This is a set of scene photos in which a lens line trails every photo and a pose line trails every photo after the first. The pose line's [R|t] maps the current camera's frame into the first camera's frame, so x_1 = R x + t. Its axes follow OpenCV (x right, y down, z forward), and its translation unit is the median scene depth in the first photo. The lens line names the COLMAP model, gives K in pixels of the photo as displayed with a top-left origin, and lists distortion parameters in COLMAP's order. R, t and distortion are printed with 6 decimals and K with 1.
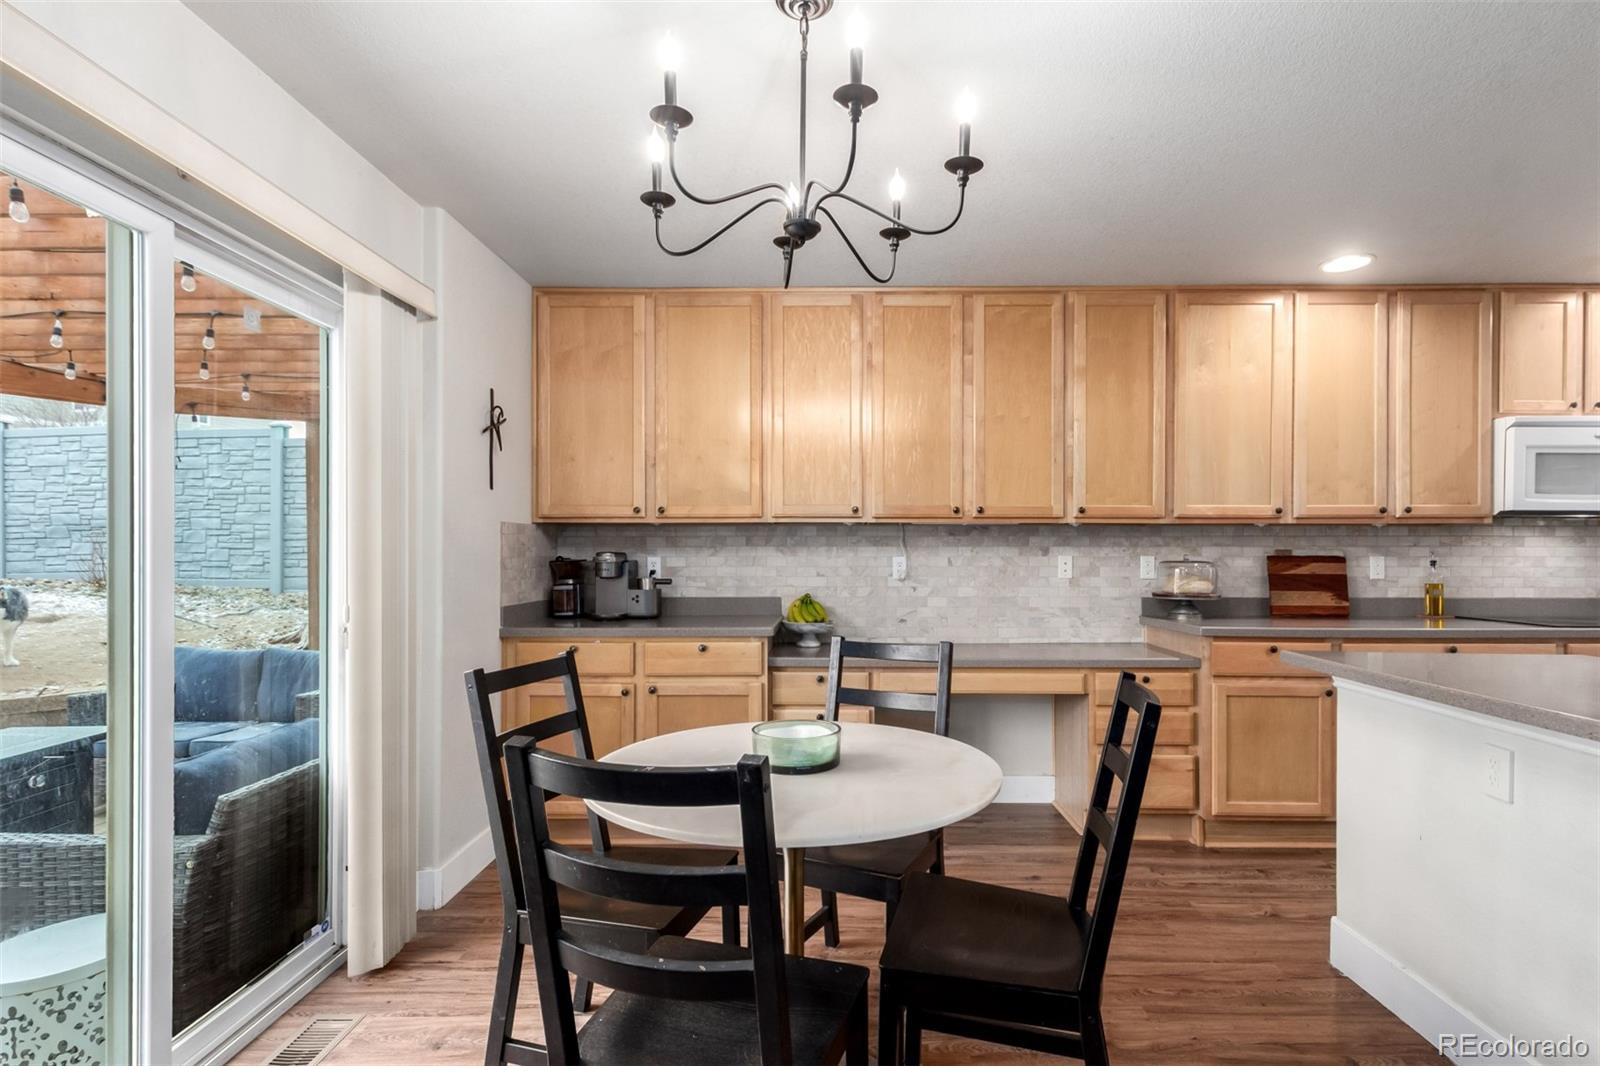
lens RADIAL K [[786.7, 0, 820.0], [0, 786.7, 553.3], [0, 0, 1]] dist [0.013417, -0.003499]
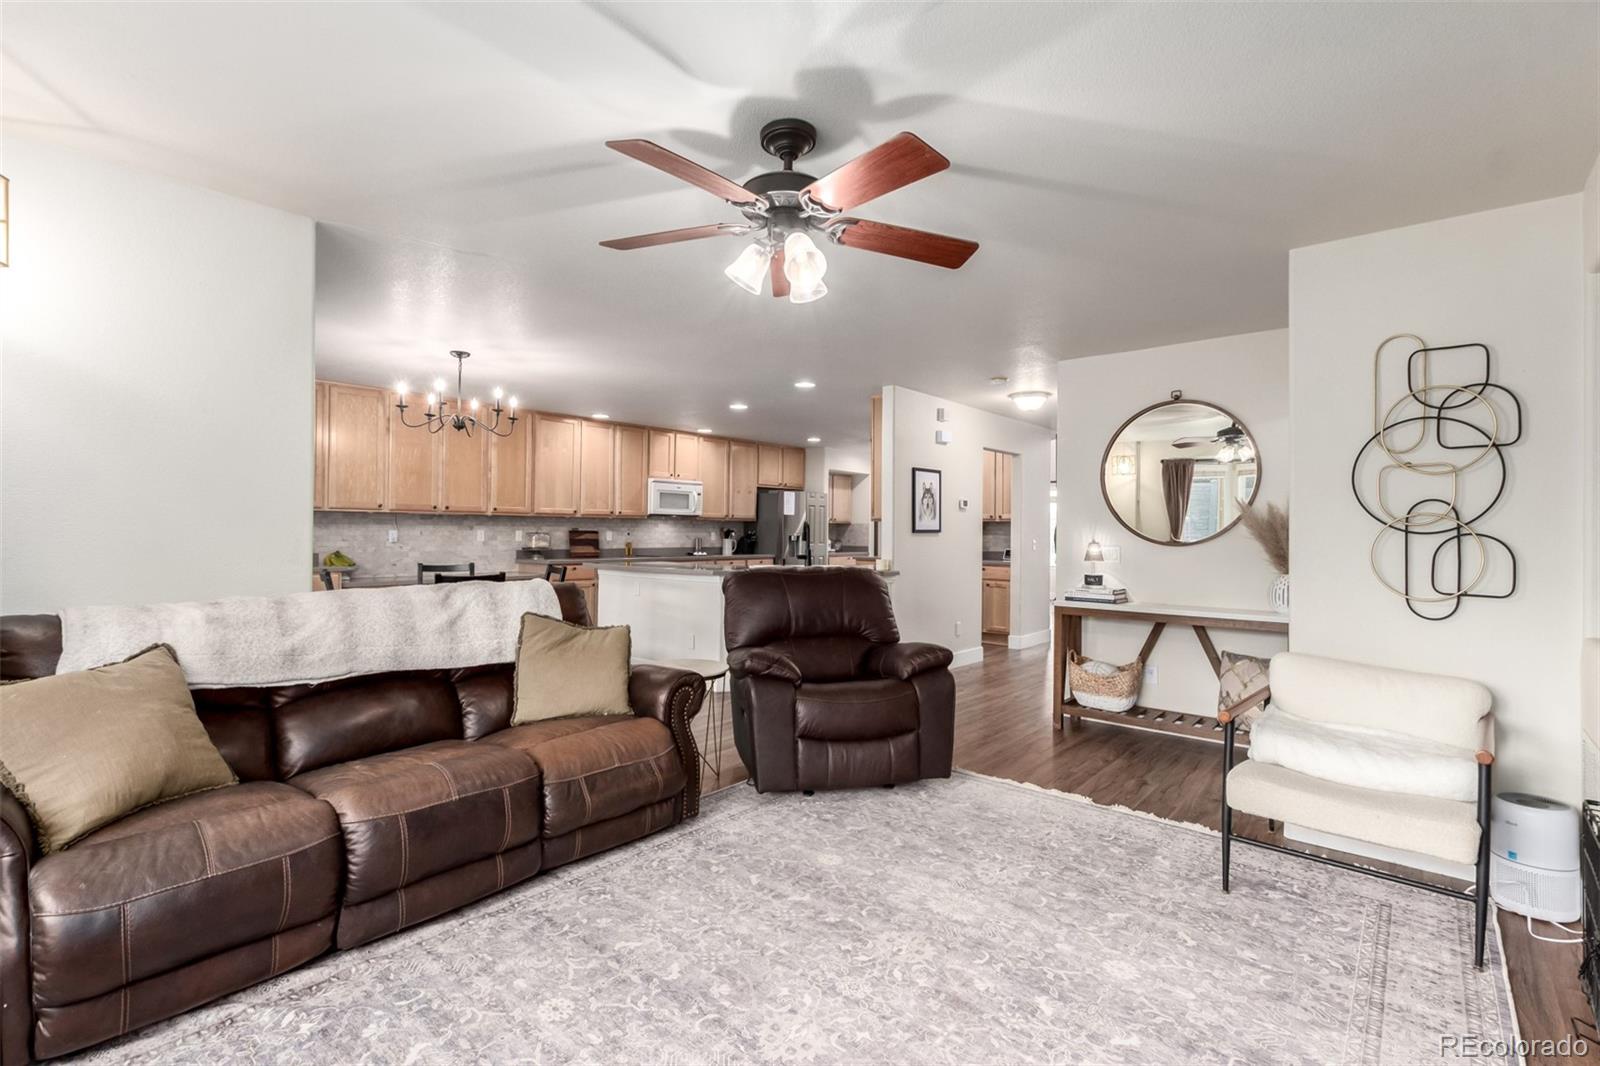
lens RADIAL K [[739.7, 0, 801.5], [0, 739.7, 526.9], [0, 0, 1]] dist [0.008876, -0.005851]
pose [[0.645395, 0.008541, 0.763802, -0.623347], [-0.009851, 0.999947, -0.002858, -0.007914], [-0.763786, -0.005679, 0.645445, -0.876940]]
